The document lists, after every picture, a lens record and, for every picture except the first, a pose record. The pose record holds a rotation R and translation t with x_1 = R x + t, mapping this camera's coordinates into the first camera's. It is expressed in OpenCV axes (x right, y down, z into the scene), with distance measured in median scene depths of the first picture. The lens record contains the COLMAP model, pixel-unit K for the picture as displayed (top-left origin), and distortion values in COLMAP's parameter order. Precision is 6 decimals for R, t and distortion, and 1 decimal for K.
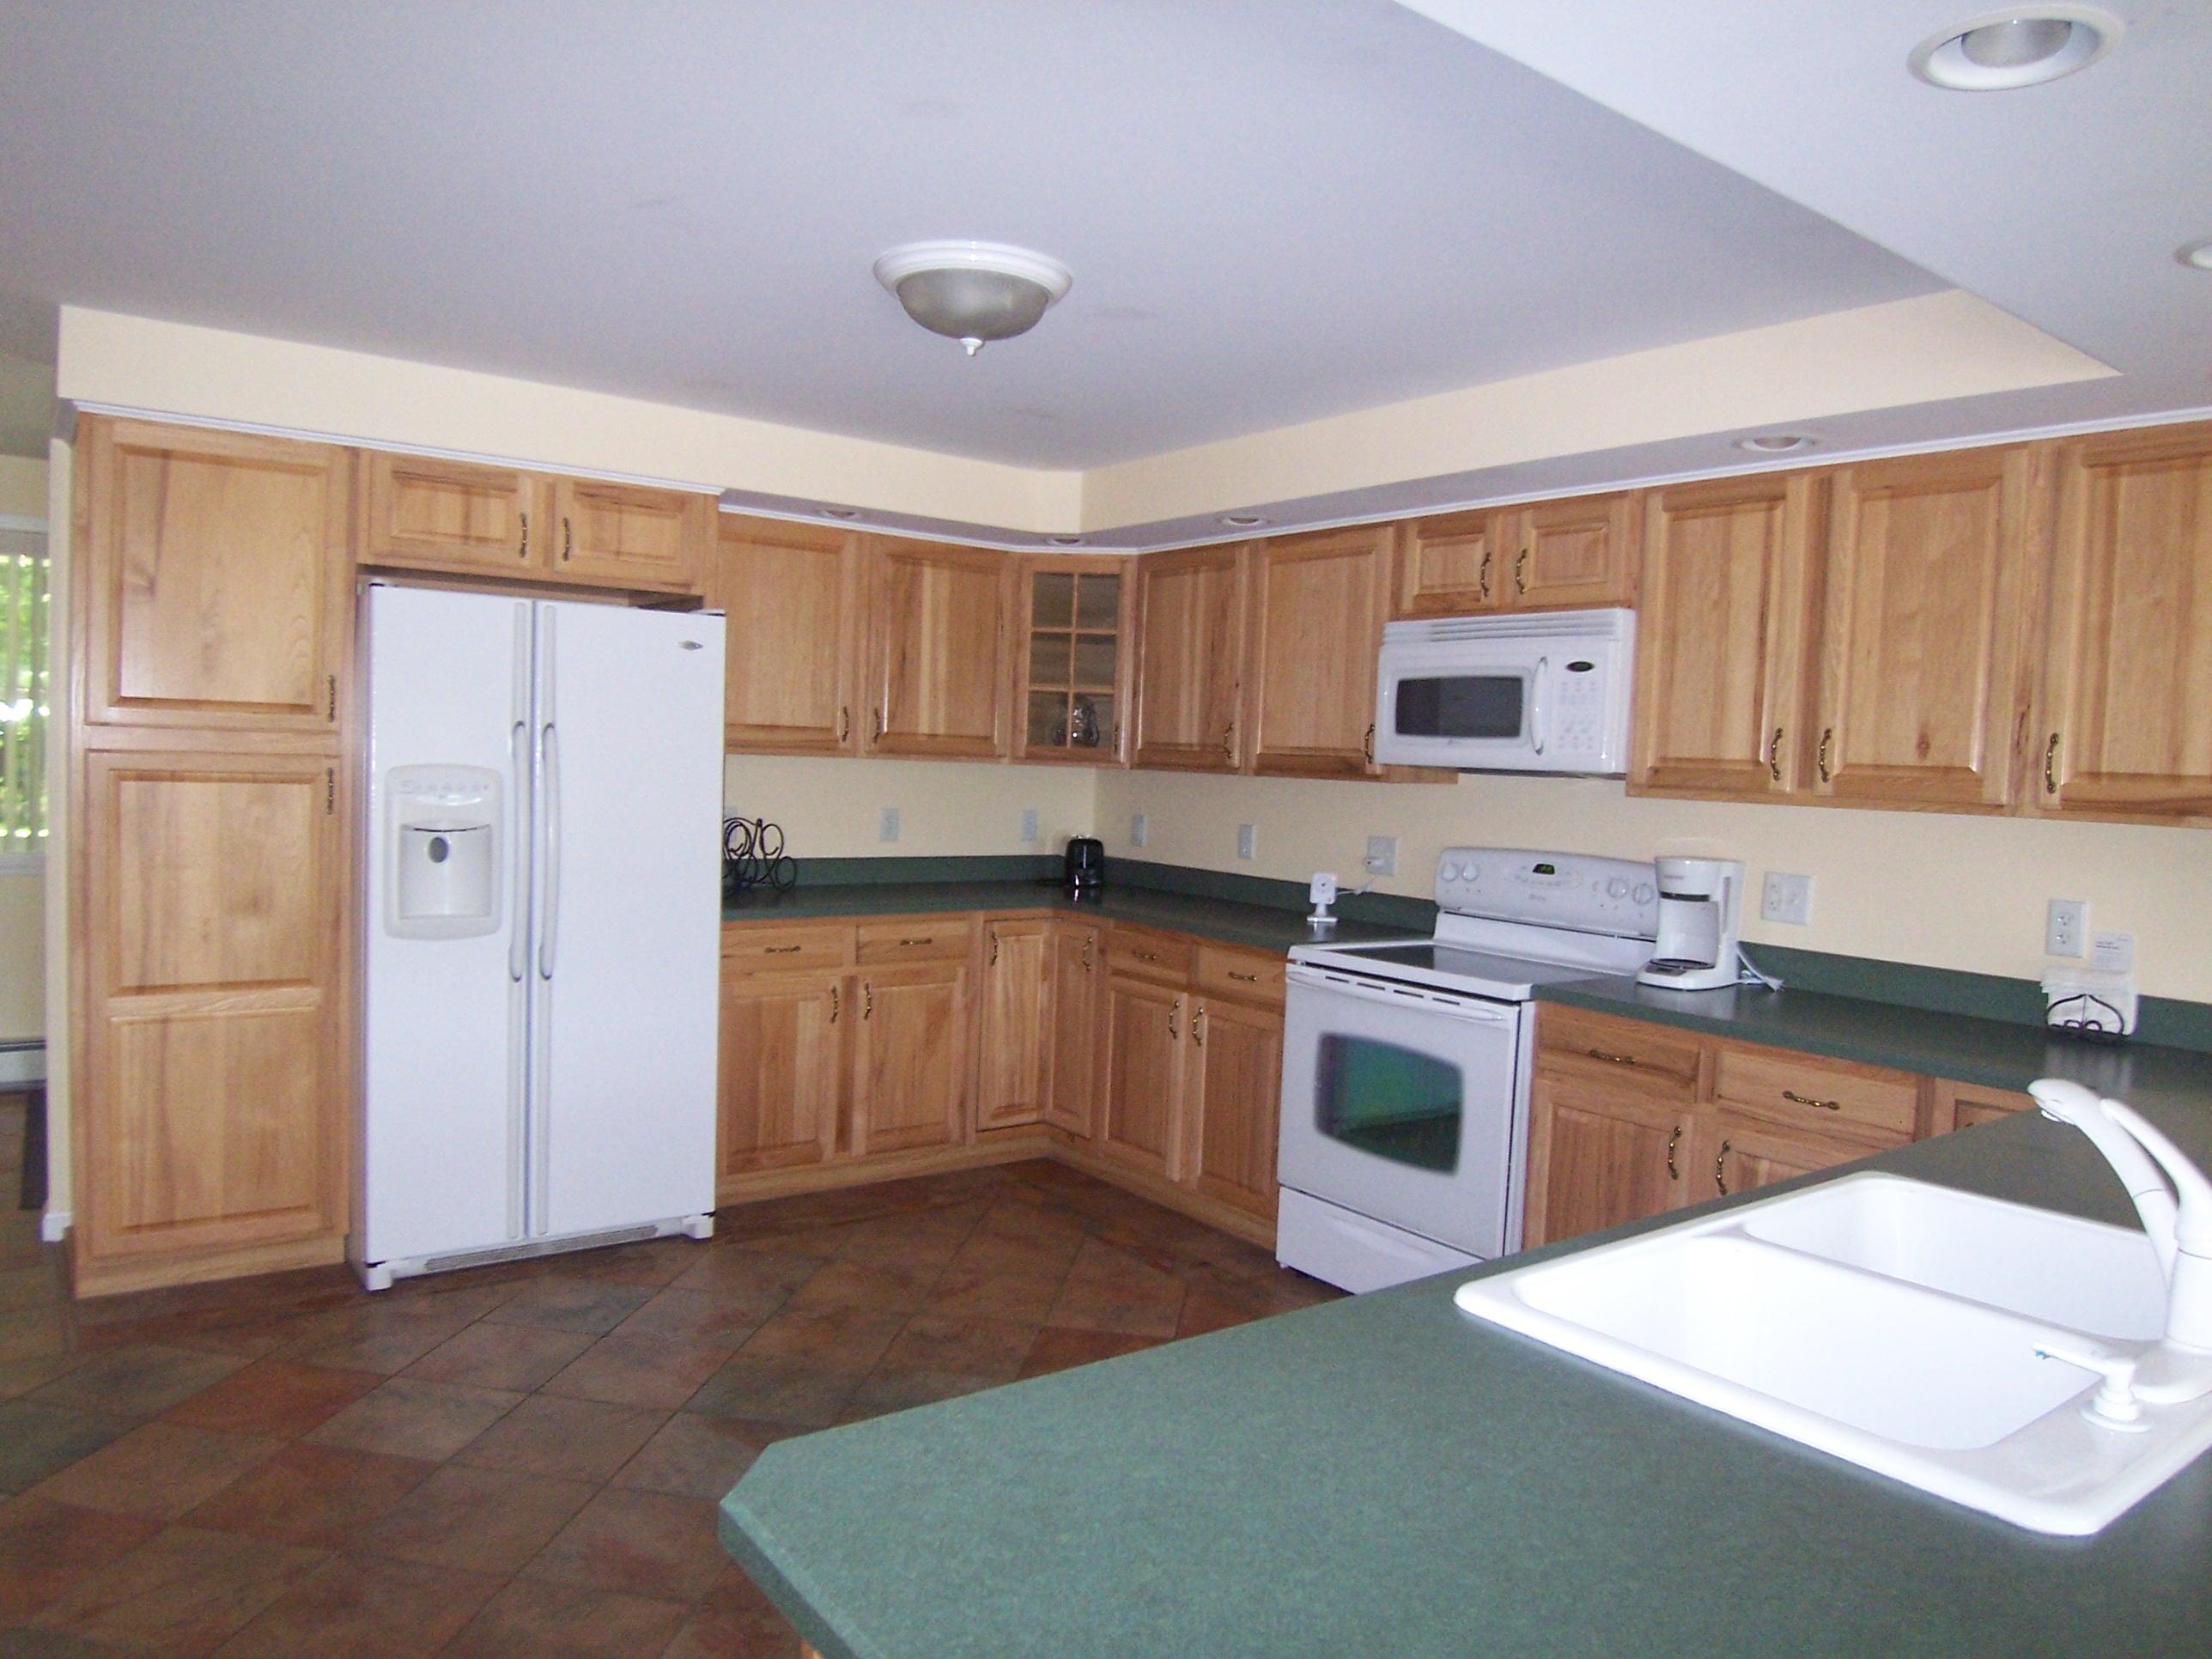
lens RADIAL K [[1488.6, 0, 1102.5], [0, 1488.6, 839.5], [0, 0, 1]] dist [0.004085, -0.071474]
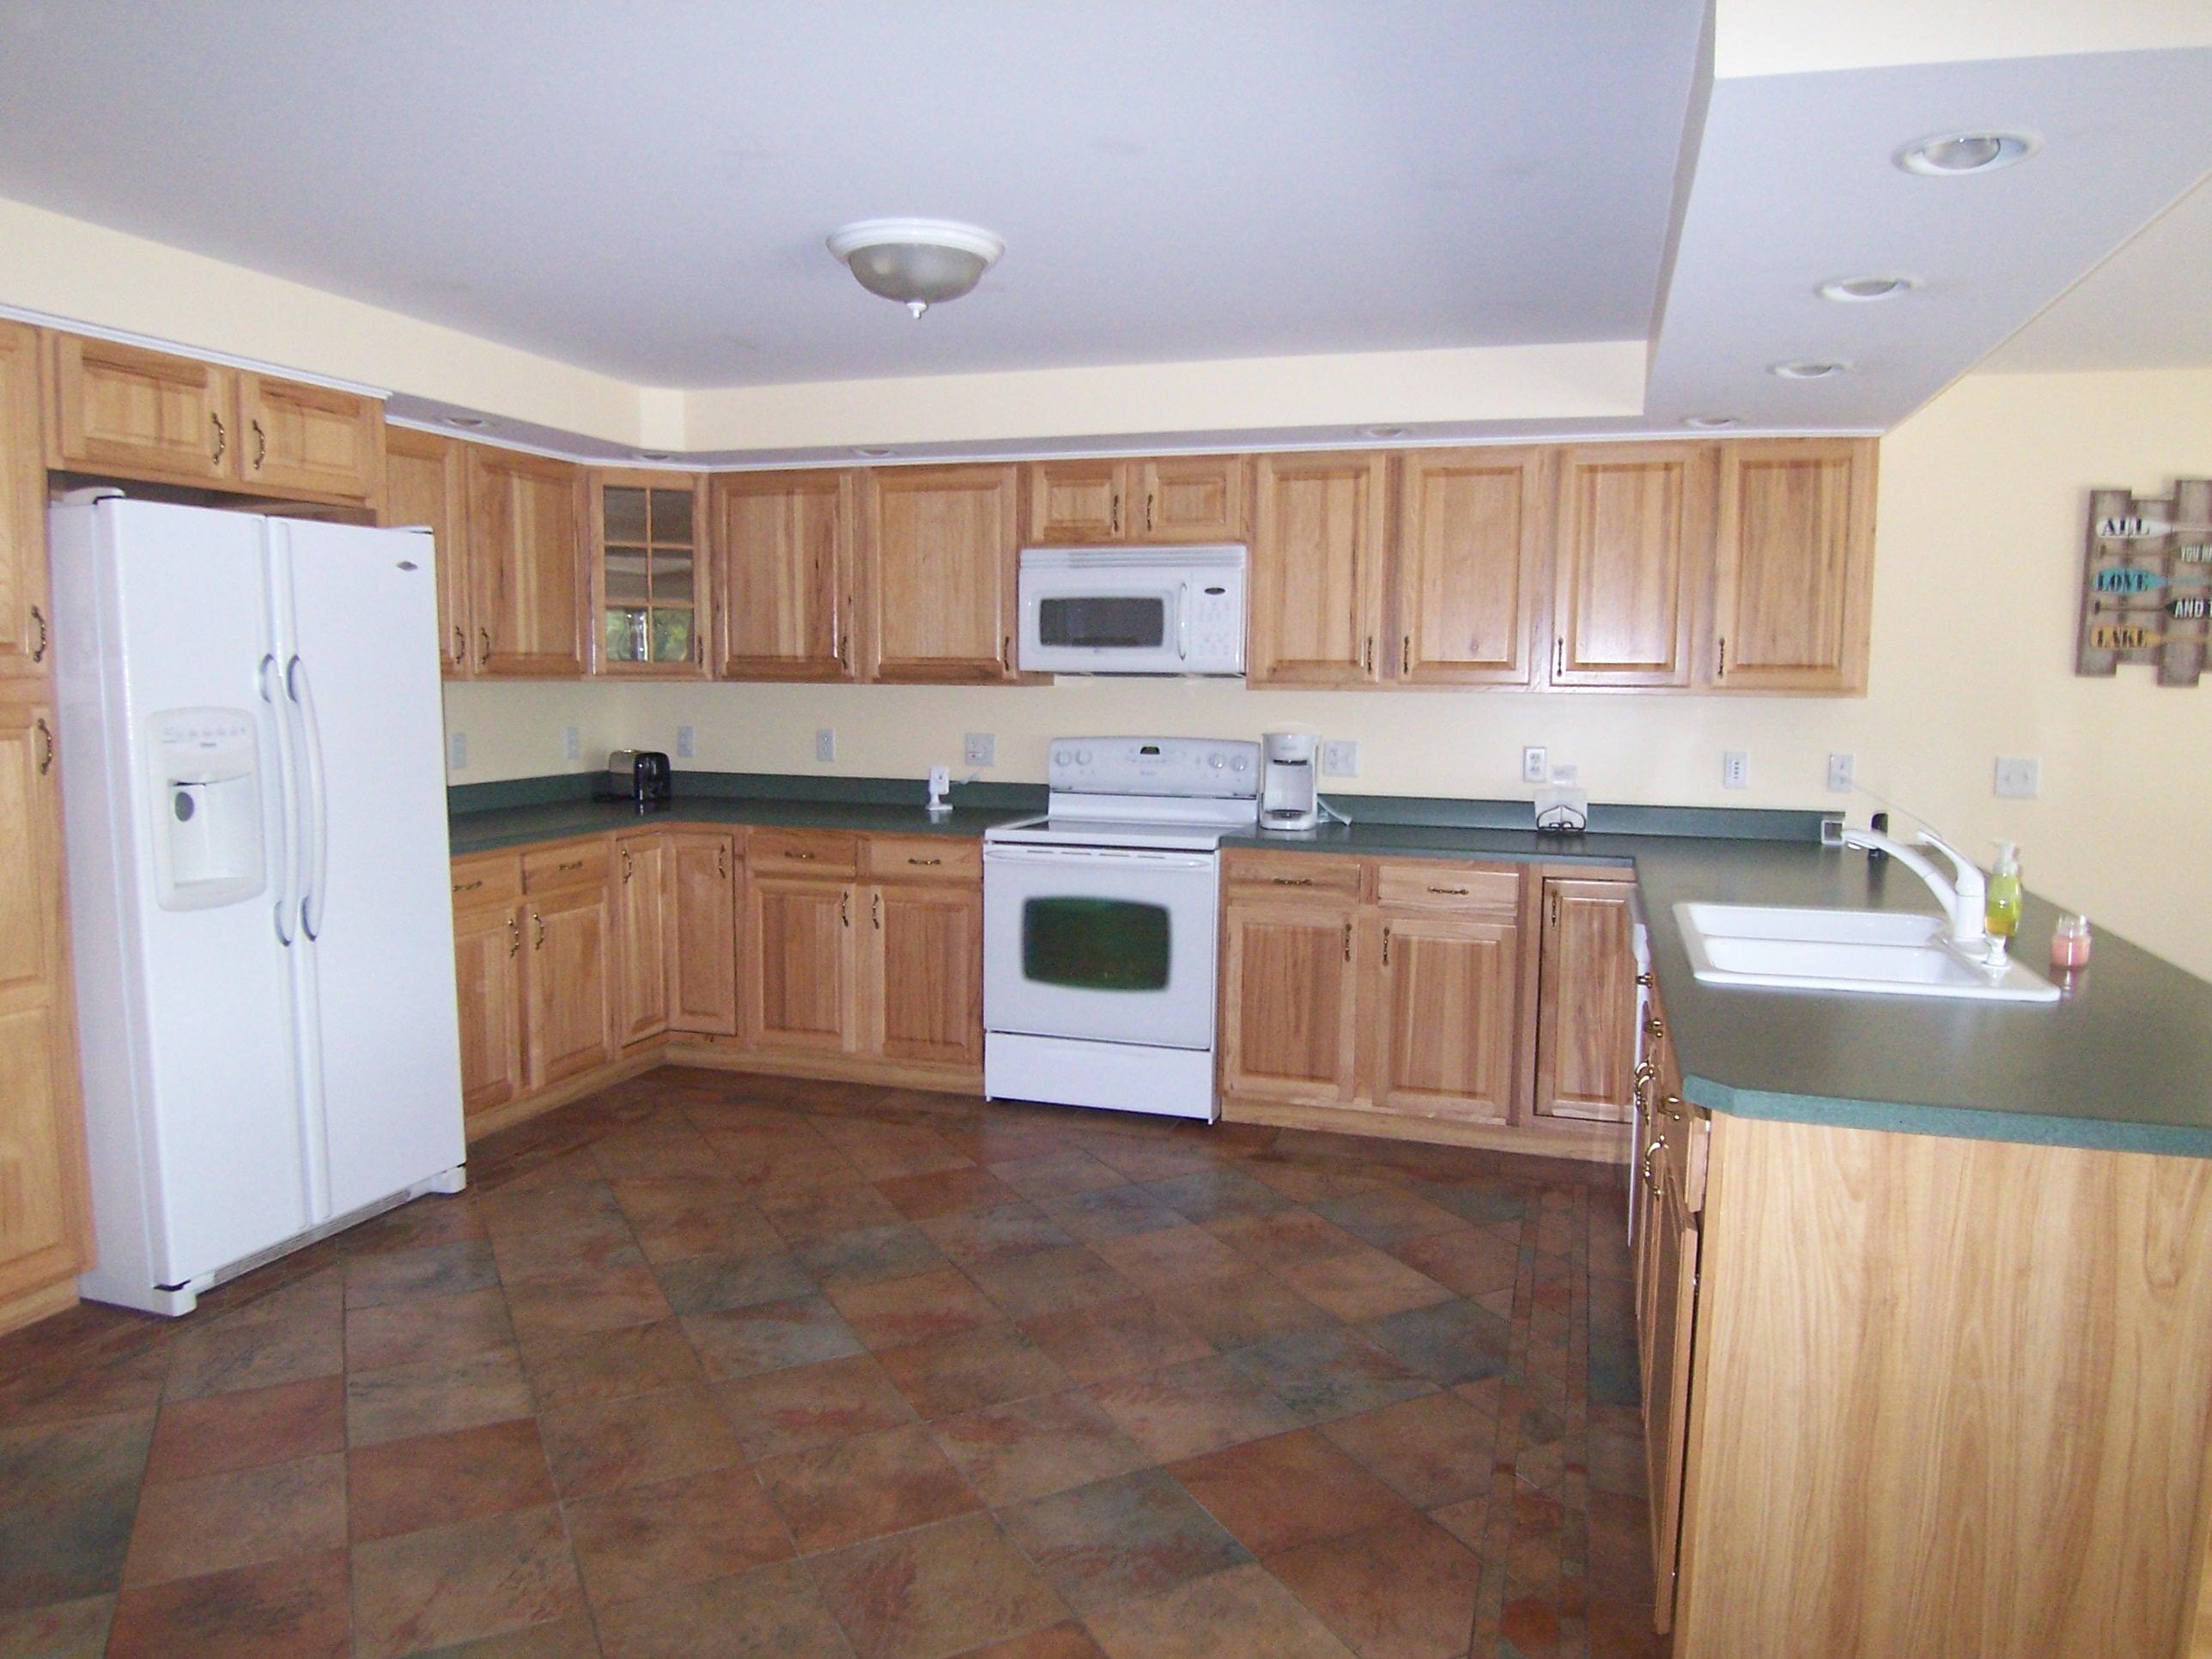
lens RADIAL K [[1498.4, 0, 1101.3], [0, 1498.4, 840.7], [0, 0, 1]] dist [0.015591, -0.071260]
pose [[0.814459, -0.096756, 0.572096, -0.472455], [0.056391, 0.994530, 0.087920, -0.017840], [-0.577474, -0.039346, 0.815461, -0.014325]]
